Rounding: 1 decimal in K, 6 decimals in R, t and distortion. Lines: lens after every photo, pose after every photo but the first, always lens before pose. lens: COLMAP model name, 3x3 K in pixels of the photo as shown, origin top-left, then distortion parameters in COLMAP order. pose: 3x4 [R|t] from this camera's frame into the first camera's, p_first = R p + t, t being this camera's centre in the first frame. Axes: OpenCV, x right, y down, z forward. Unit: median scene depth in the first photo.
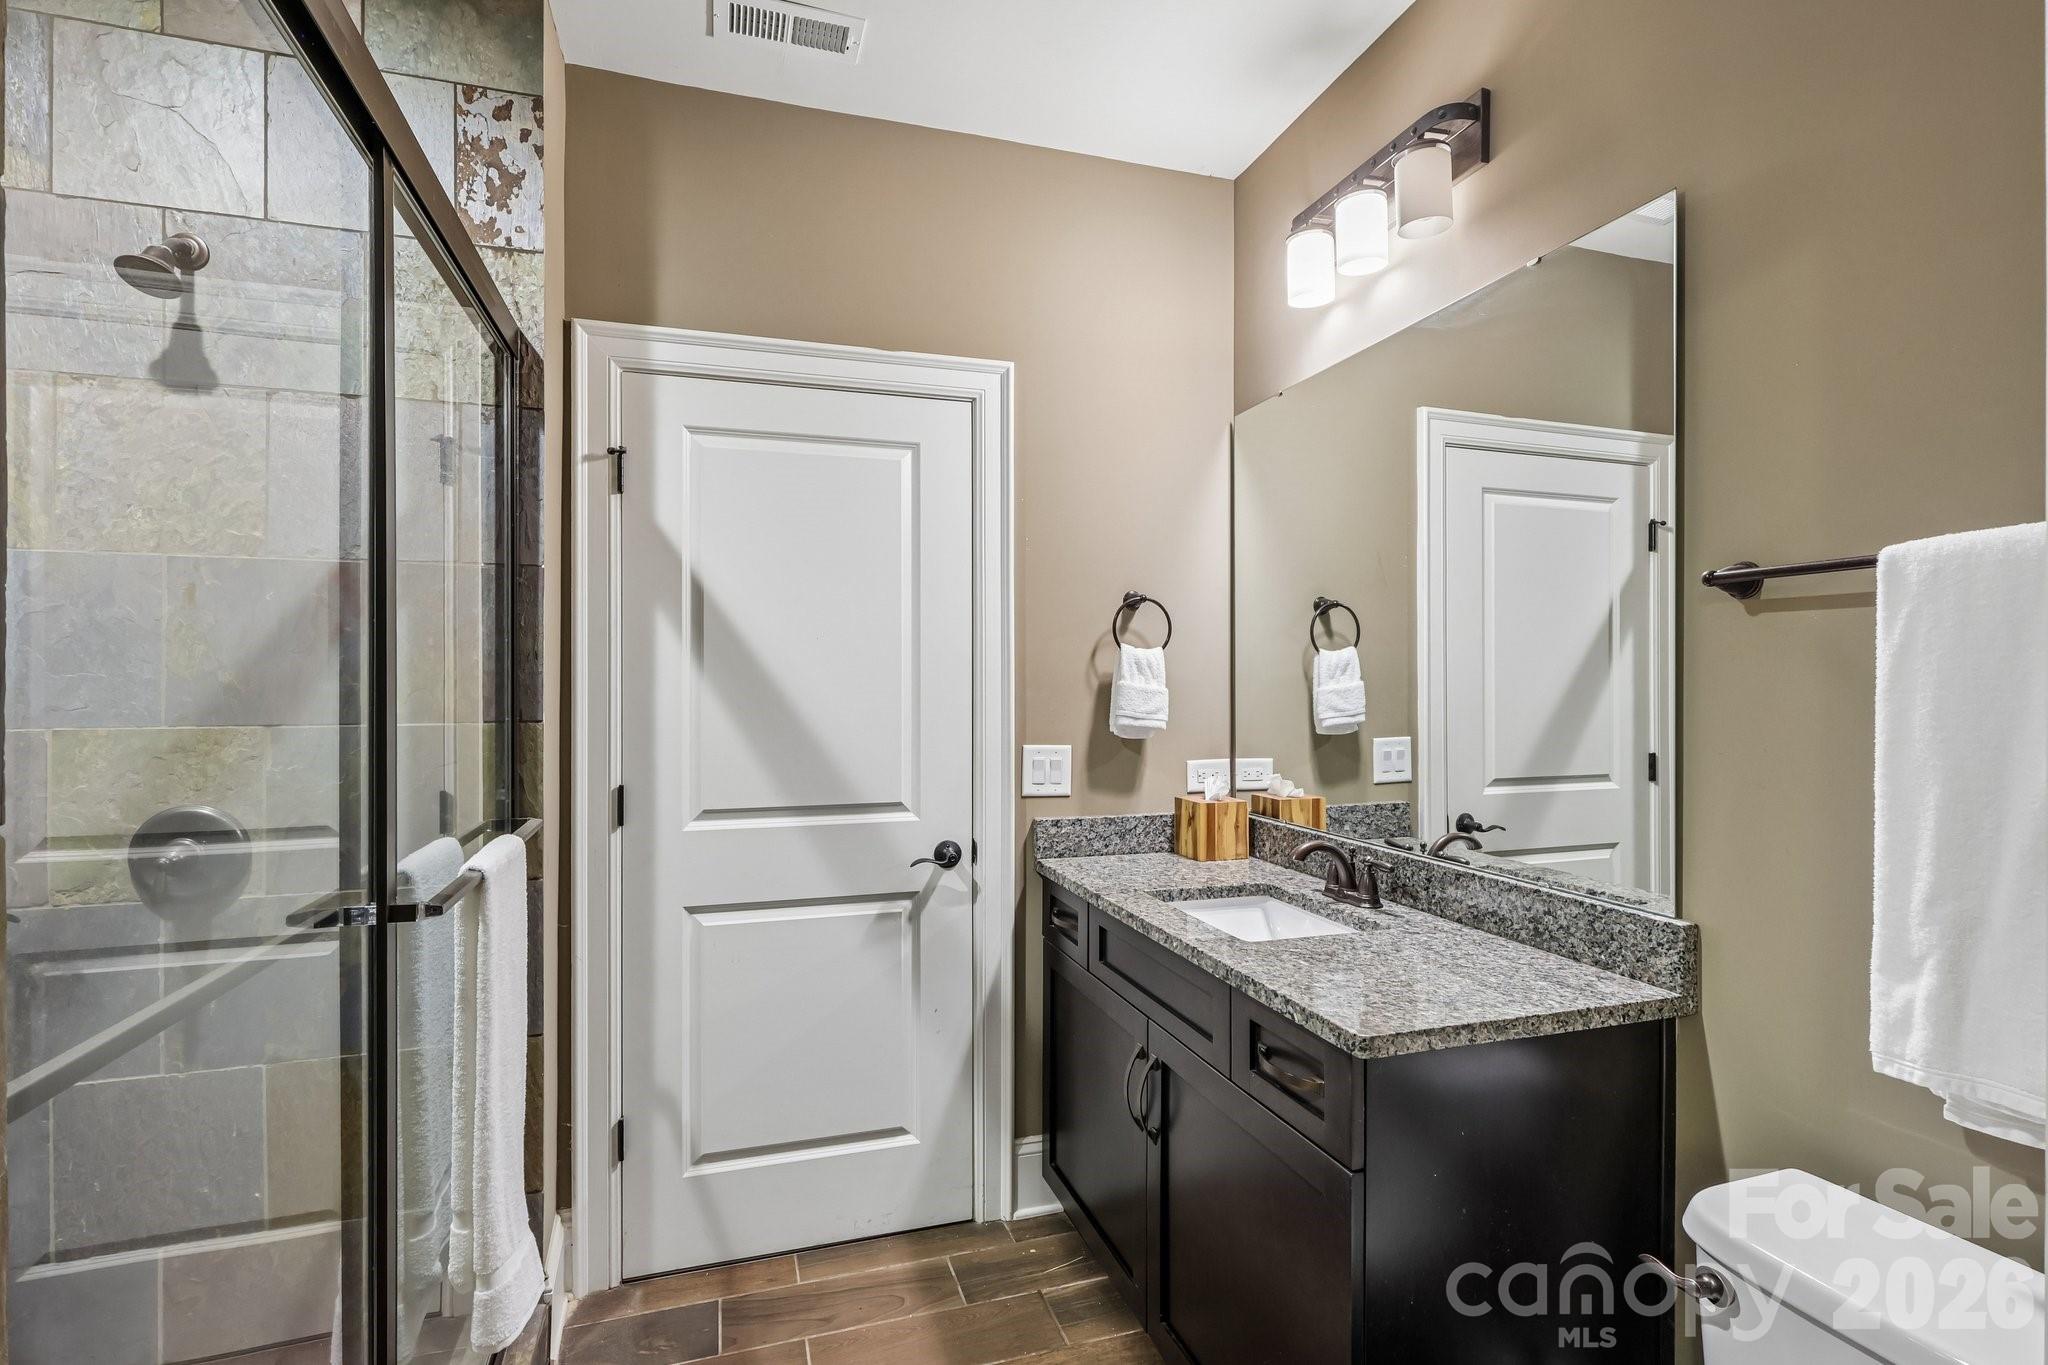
lens RADIAL K [[945.2, 0, 1020.9], [0, 945.2, 686.8], [0, 0, 1]] dist [0.000520, -0.000010]
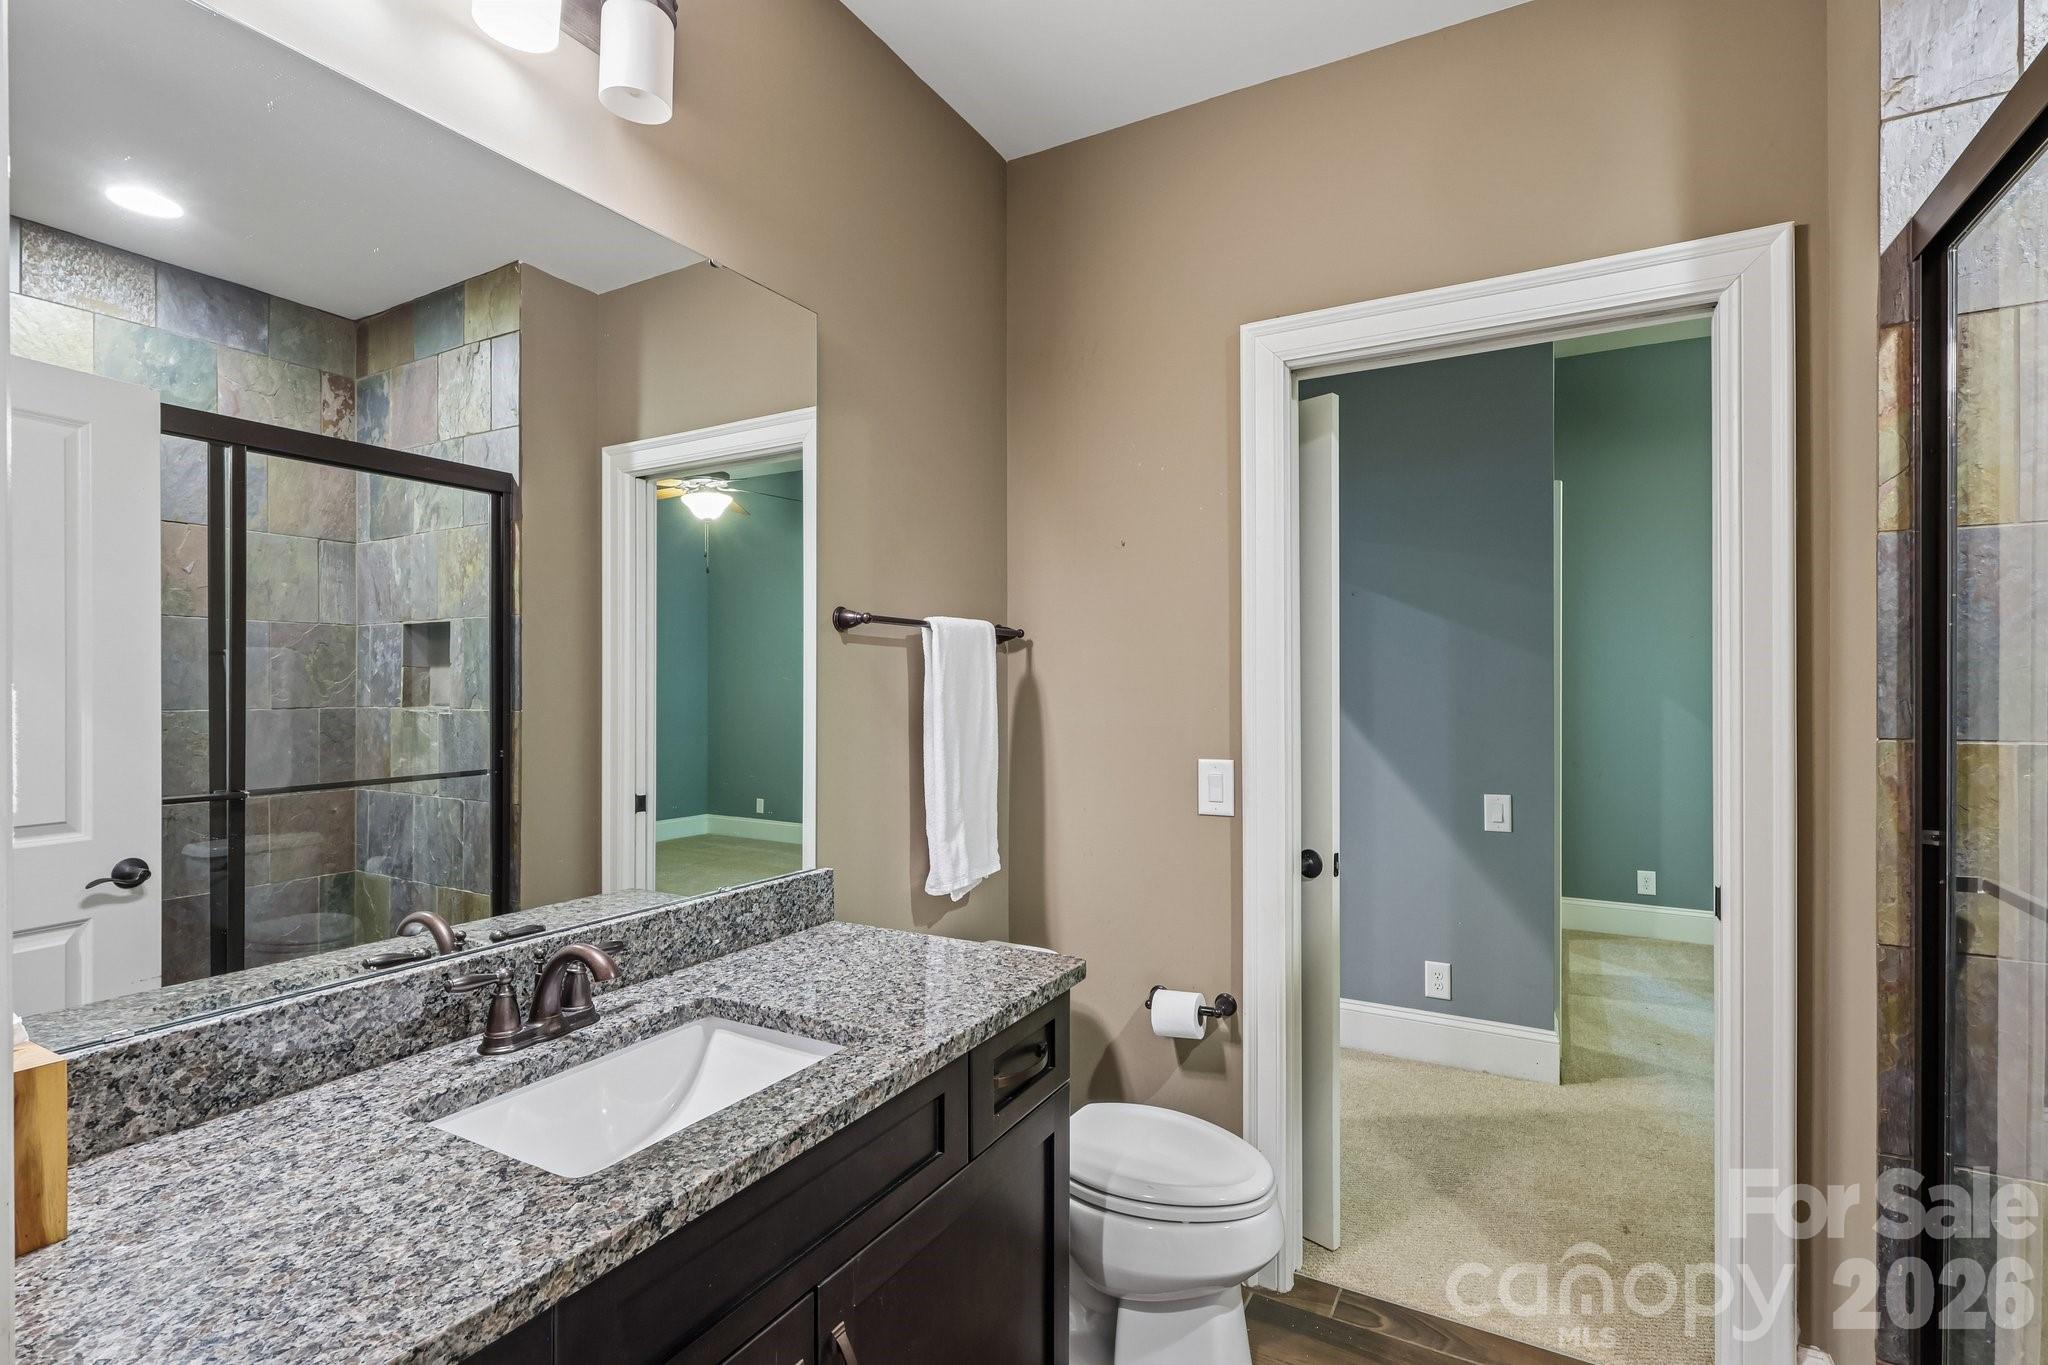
lens RADIAL K [[945.2, 0, 1022.4], [0, 945.2, 685.7], [0, 0, 1]] dist [0.000520, -0.000010]
pose [[-0.678444, 0.003701, 0.734643, -0.427628], [0.002533, 0.999993, -0.002698, -0.005040], [-0.734648, 0.000030, -0.678449, 1.534855]]
